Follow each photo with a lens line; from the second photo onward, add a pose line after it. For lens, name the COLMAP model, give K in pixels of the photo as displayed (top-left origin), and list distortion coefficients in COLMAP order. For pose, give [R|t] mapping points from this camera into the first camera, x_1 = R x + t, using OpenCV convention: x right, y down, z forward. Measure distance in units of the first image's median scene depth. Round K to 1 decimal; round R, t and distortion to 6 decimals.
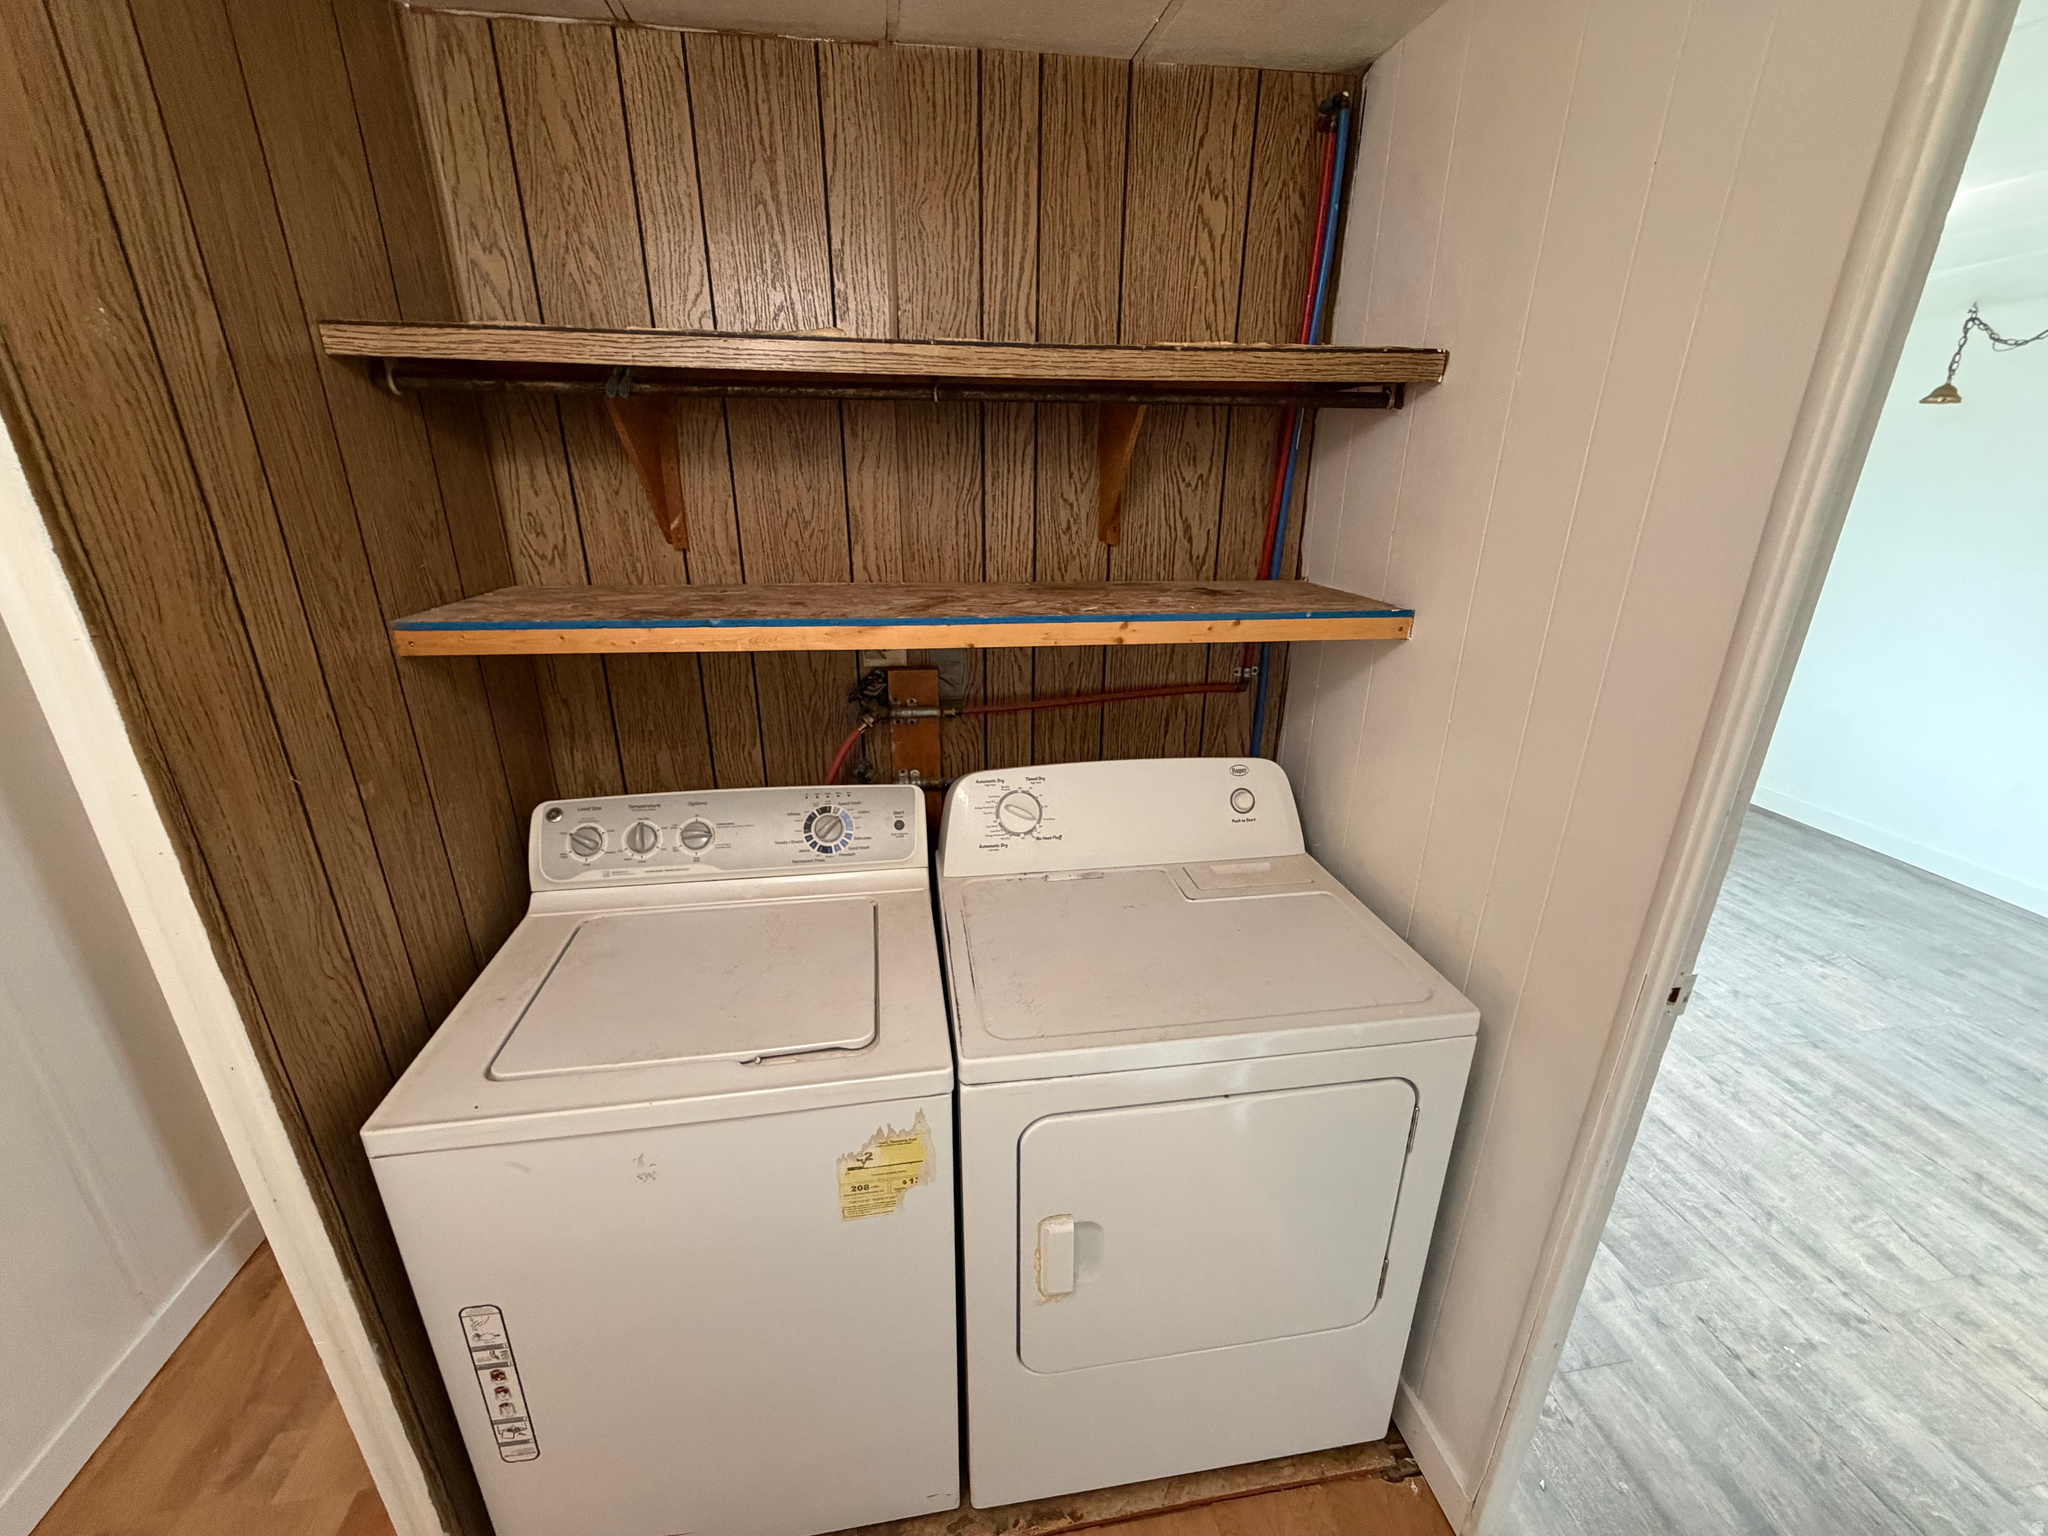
lens RADIAL K [[814.0, 0, 1018.3], [0, 814.0, 771.2], [0, 0, 1]] dist [-0.001543, 0.000294]
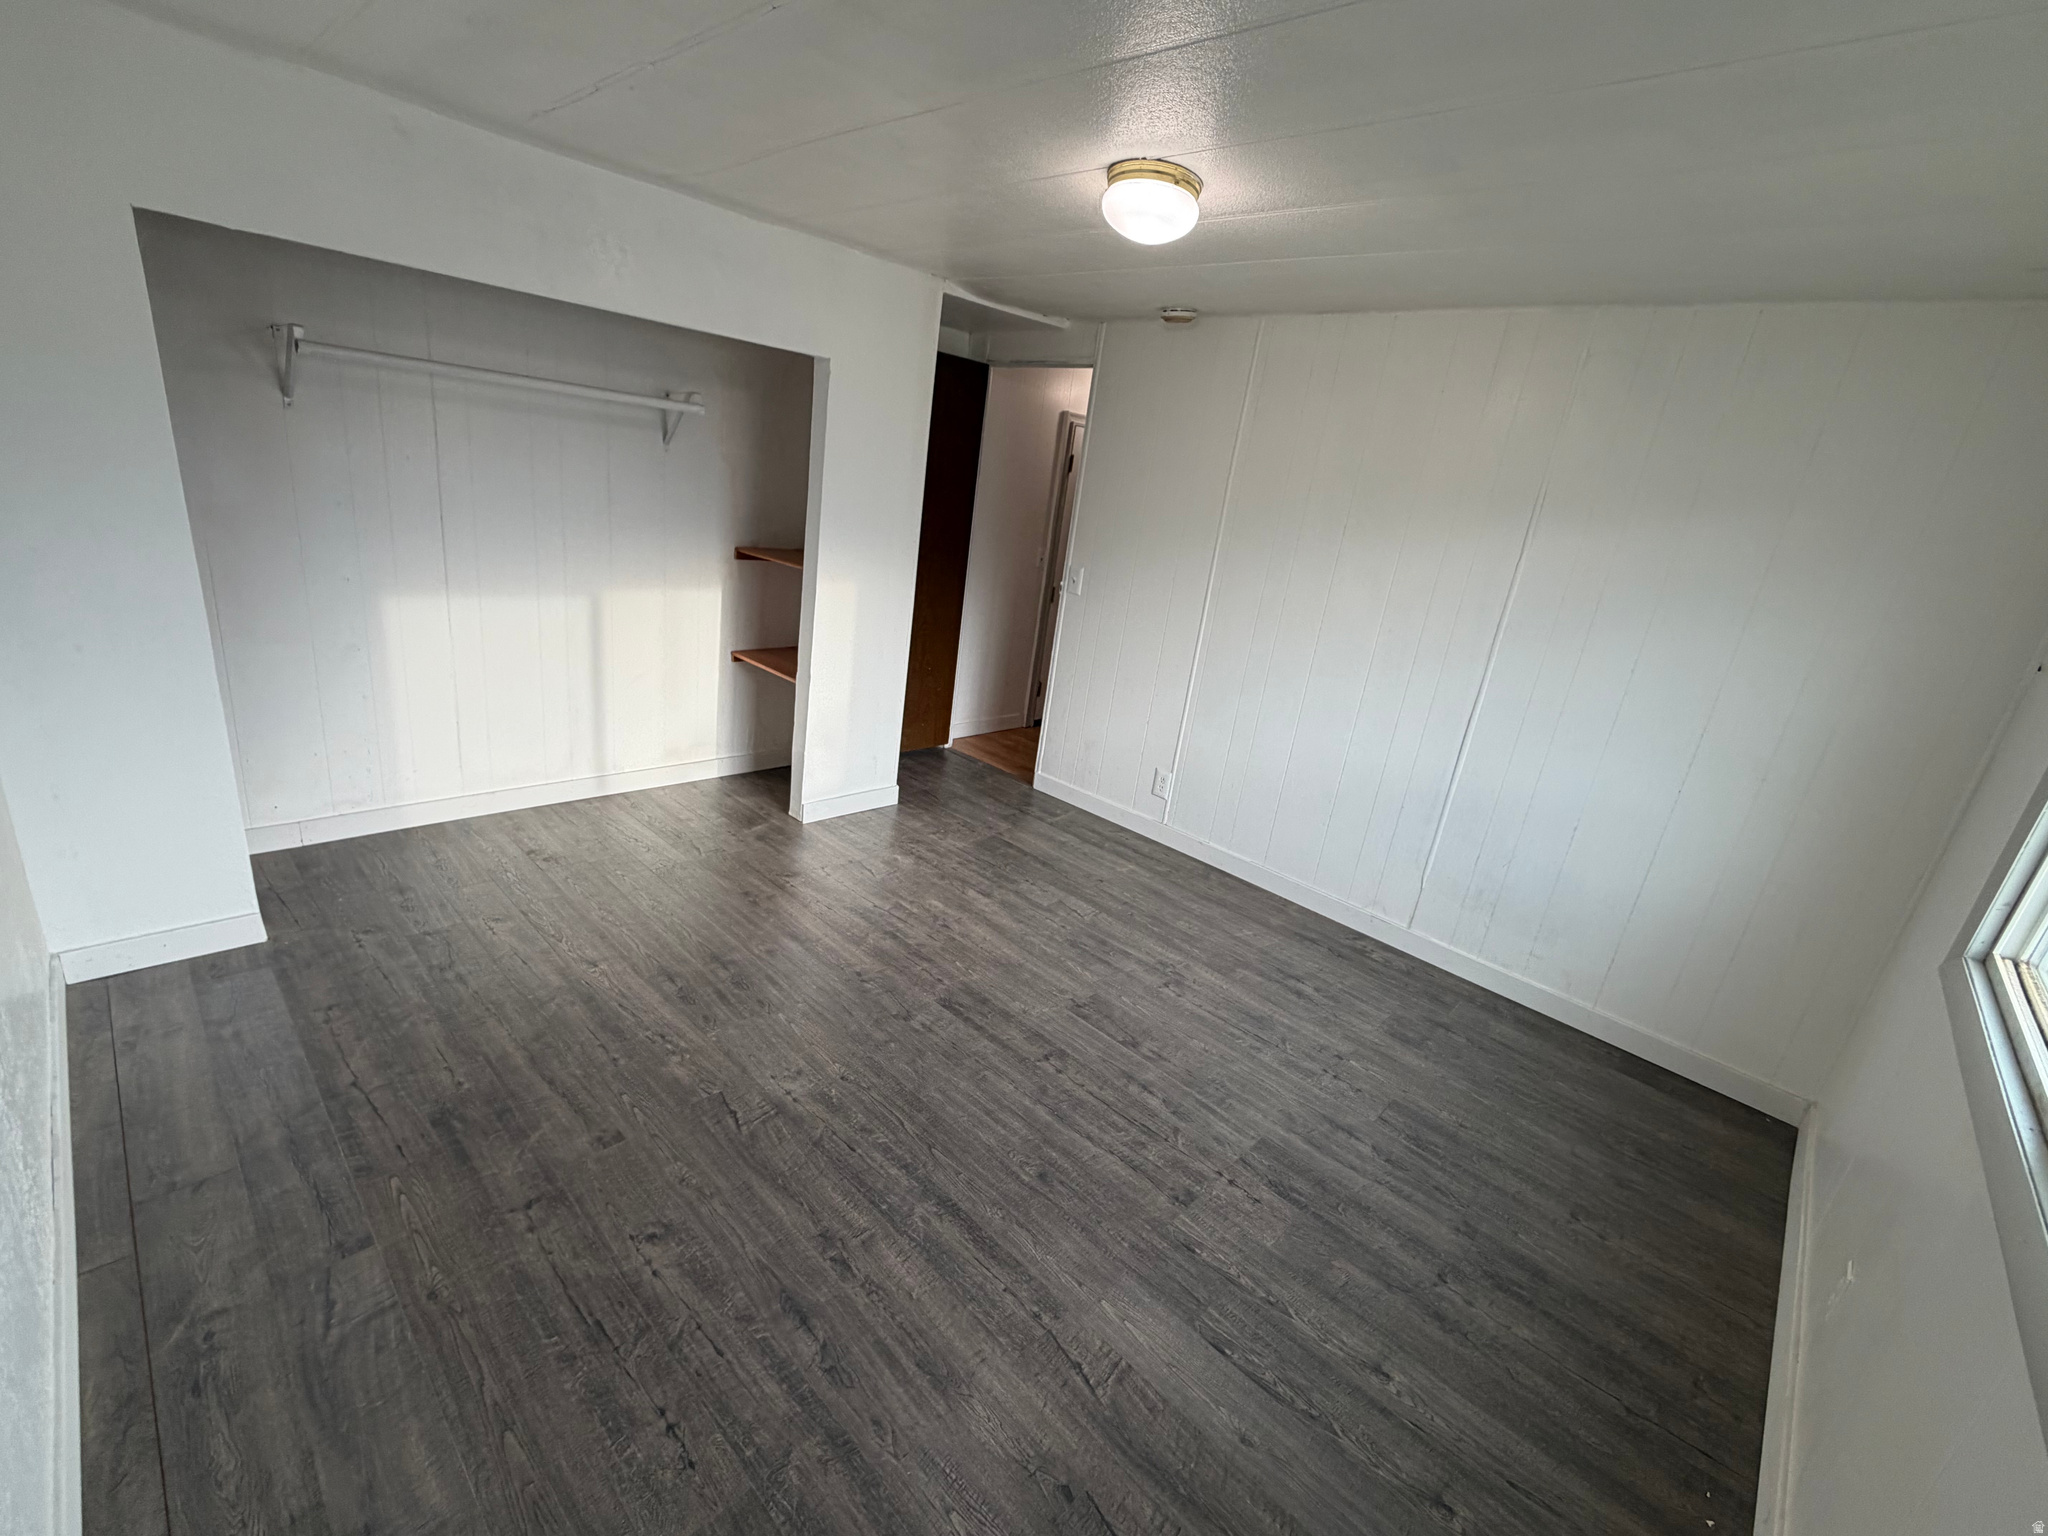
lens RADIAL K [[869.1, 0, 1026.4], [0, 869.1, 769.2], [0, 0, 1]] dist [-0.002665, -0.000088]
pose [[-0.788676, 0.090719, -0.608079, 1.573819], [-0.333155, 0.768192, 0.546707, -0.585147], [0.516718, 0.633759, -0.575632, 1.703847]]
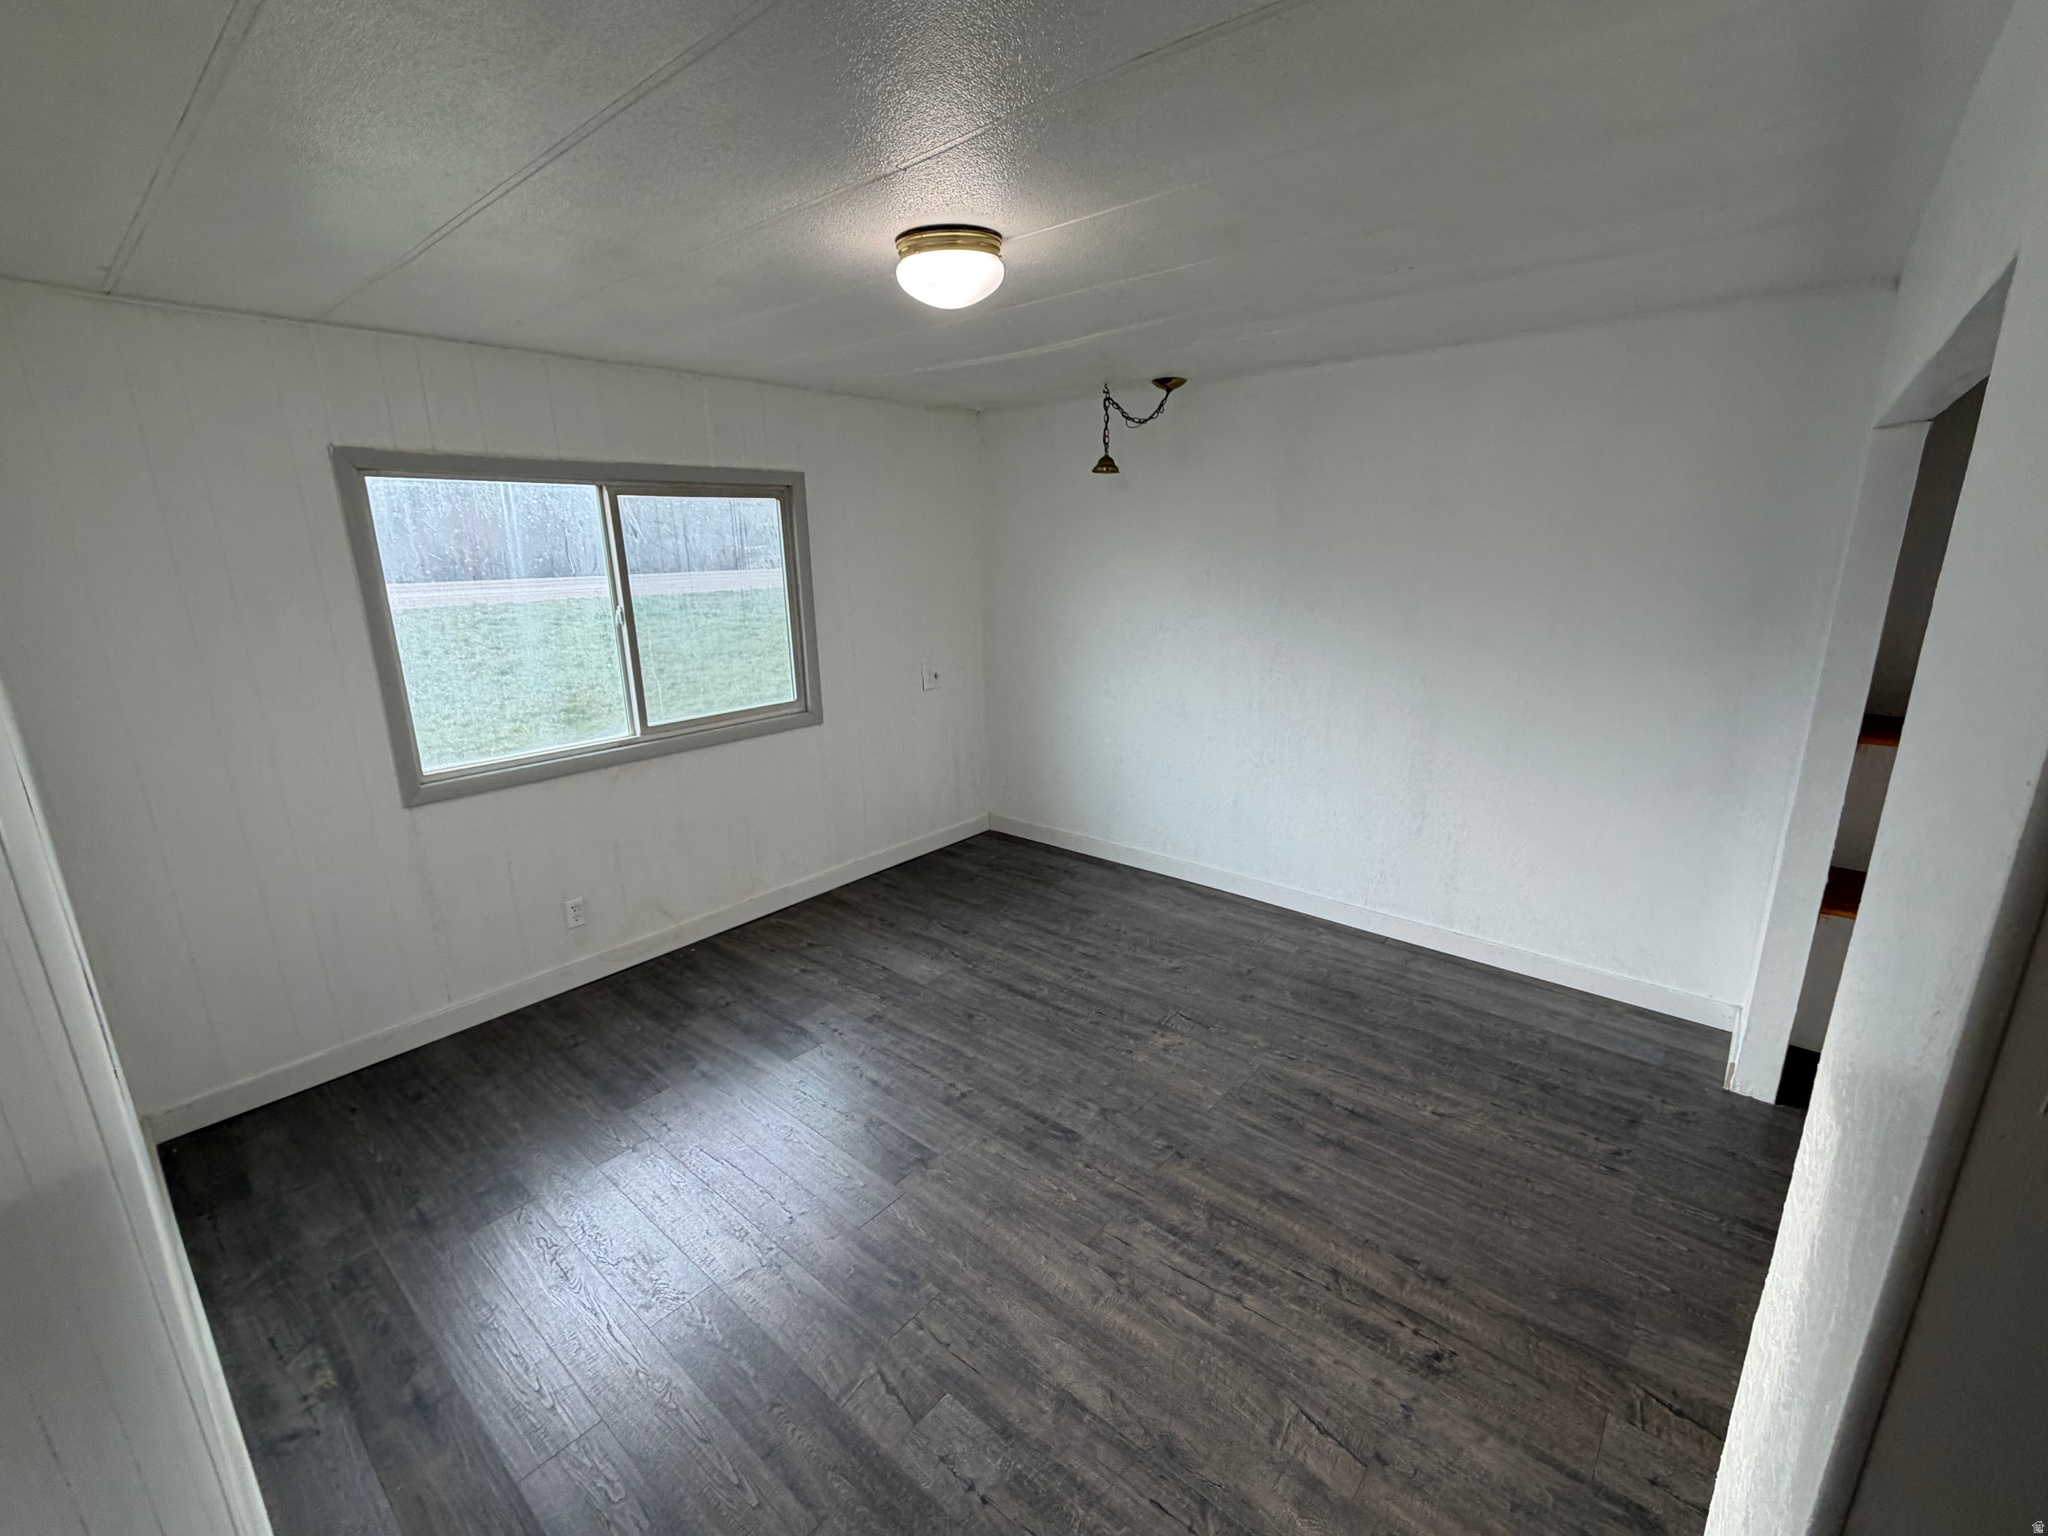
lens RADIAL K [[869.1, 0, 1023.3], [0, 869.1, 770.1], [0, 0, 1]] dist [-0.002665, -0.000088]
pose [[0.762507, -0.182376, 0.620744, 0.358200], [0.243317, 0.969847, -0.013942, -0.110113], [-0.599483, 0.161669, 0.783890, 0.307391]]
